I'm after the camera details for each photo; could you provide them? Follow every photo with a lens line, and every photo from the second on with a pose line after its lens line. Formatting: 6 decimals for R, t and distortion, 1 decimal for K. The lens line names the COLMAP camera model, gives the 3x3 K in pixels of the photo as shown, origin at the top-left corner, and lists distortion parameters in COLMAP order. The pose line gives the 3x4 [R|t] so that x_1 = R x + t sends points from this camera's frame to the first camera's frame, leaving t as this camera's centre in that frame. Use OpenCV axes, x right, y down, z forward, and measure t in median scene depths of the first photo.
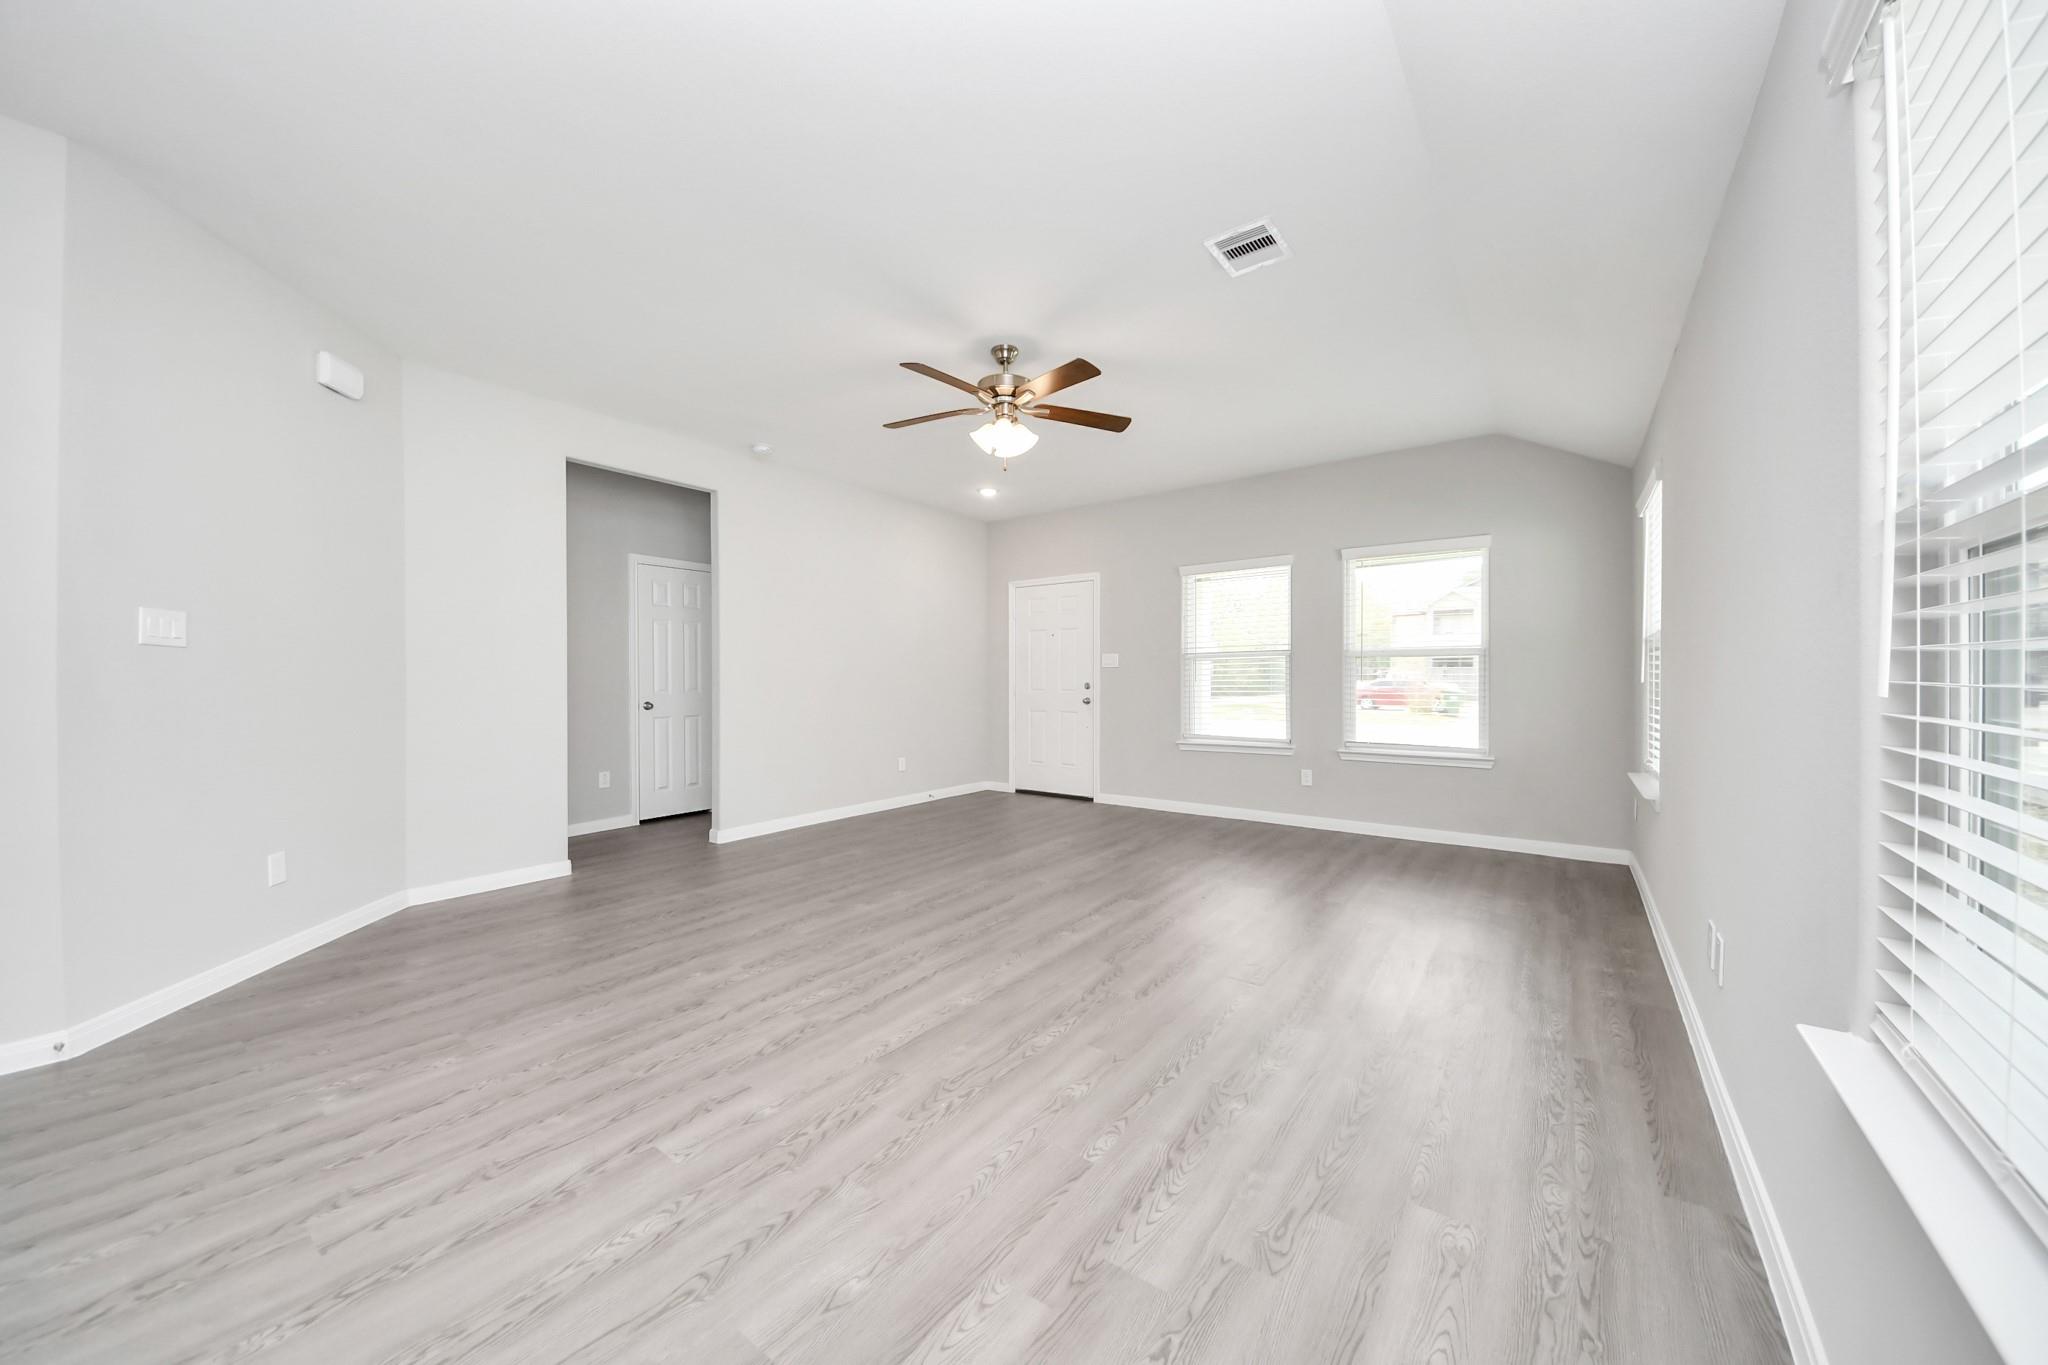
lens RADIAL K [[676.1, 0, 1024.0], [0, 676.1, 682.5], [0, 0, 1]] dist [0.020791, -0.010225]
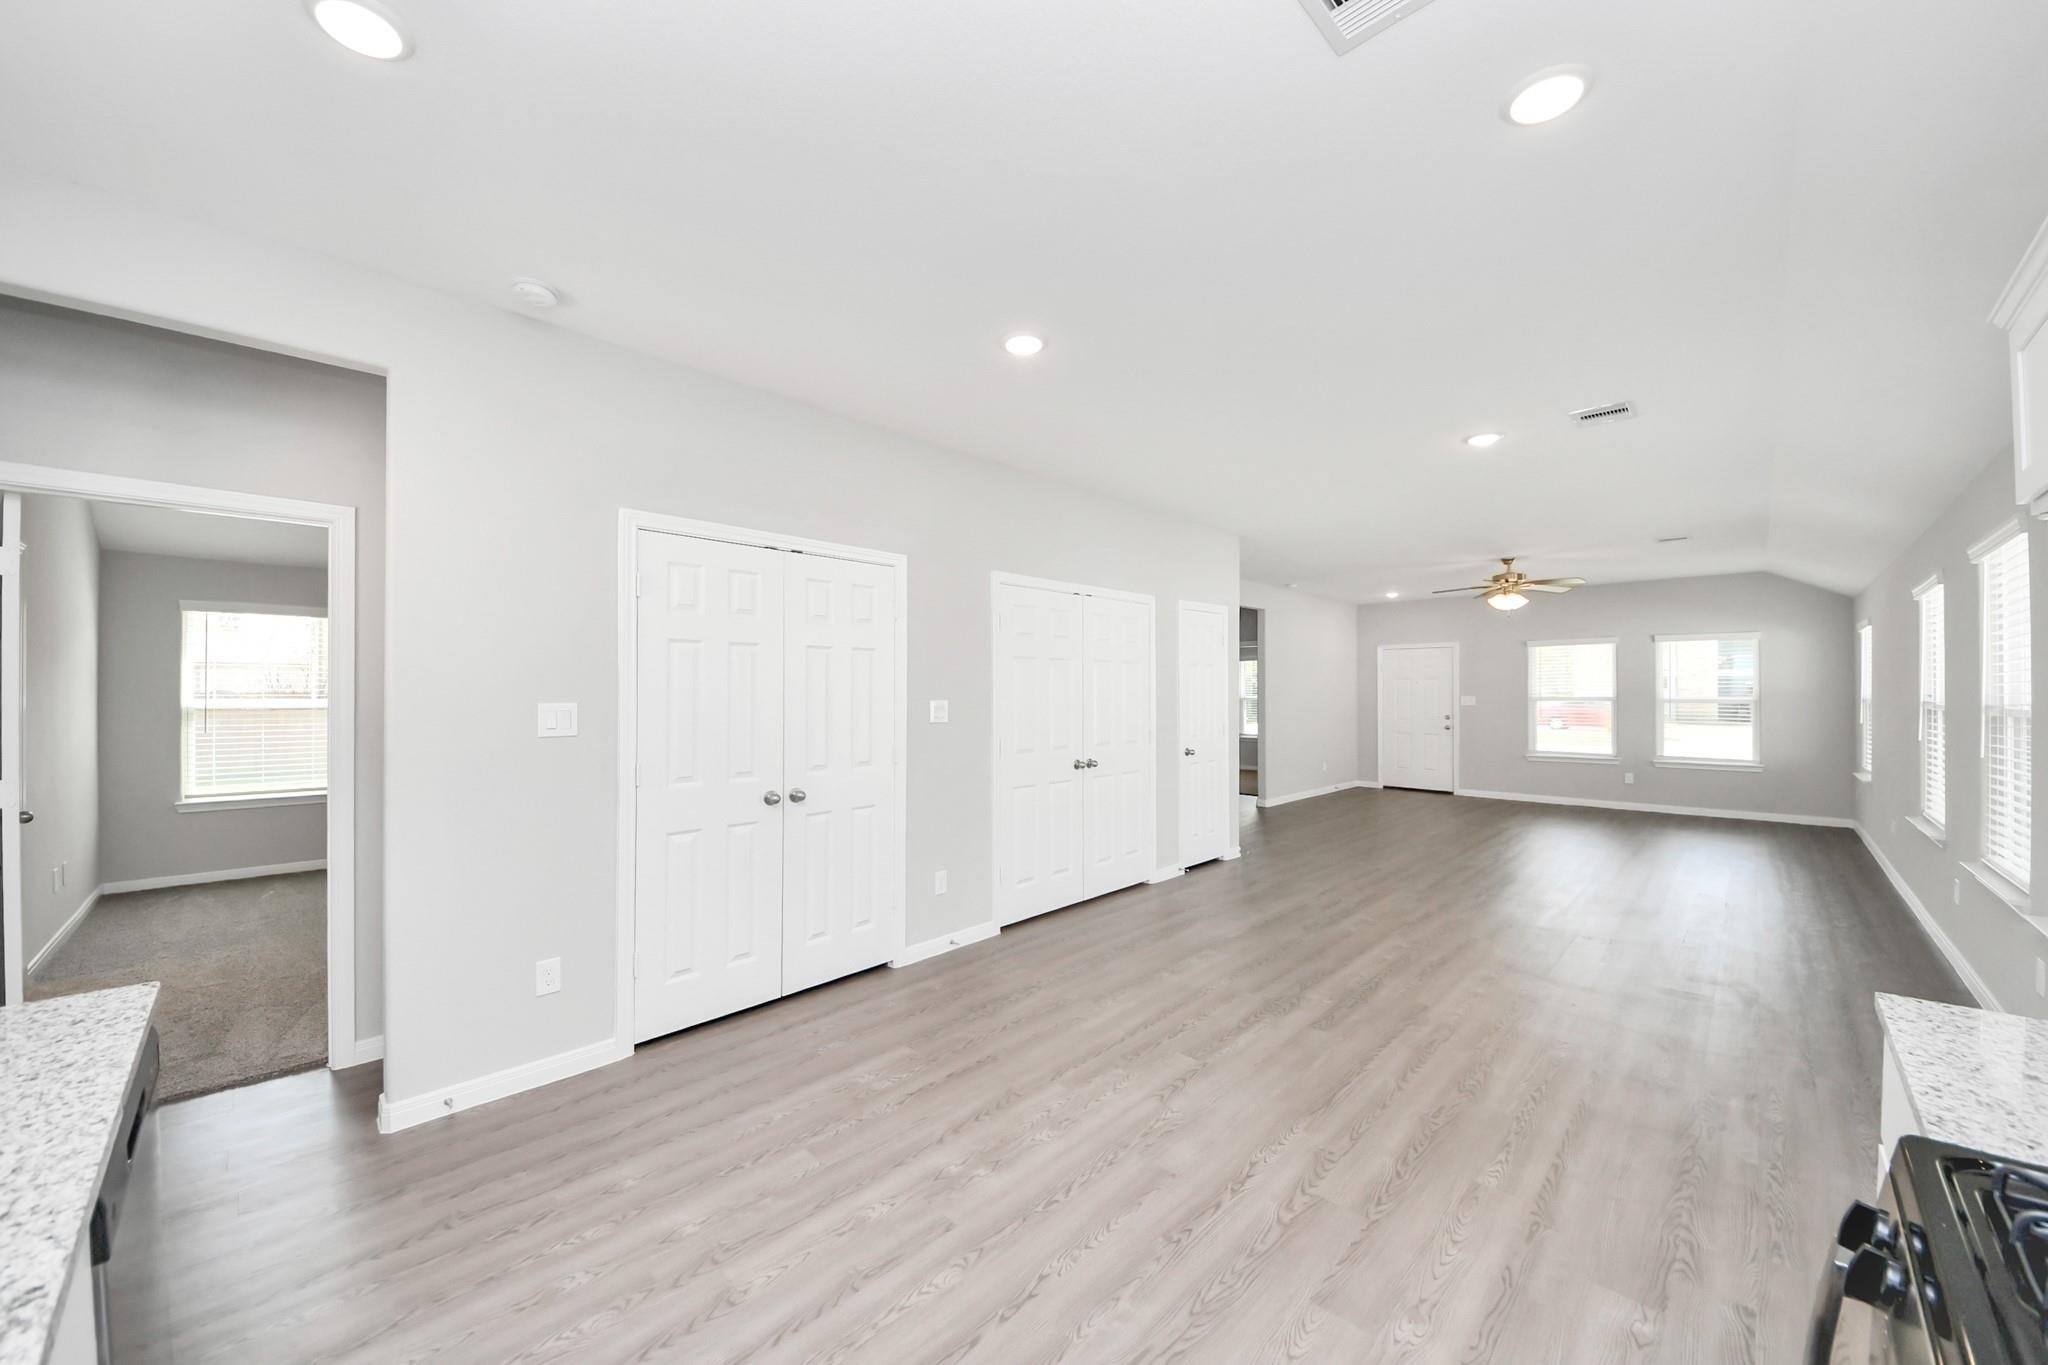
lens RADIAL K [[727.4, 0, 1005.1], [0, 727.4, 682.8], [0, 0, 1]] dist [0.009012, -0.008802]
pose [[0.991766, 0.004610, -0.127980, -1.067066], [-0.006740, 0.999846, -0.016220, -0.060609], [0.127886, 0.016949, 0.991644, -1.160129]]
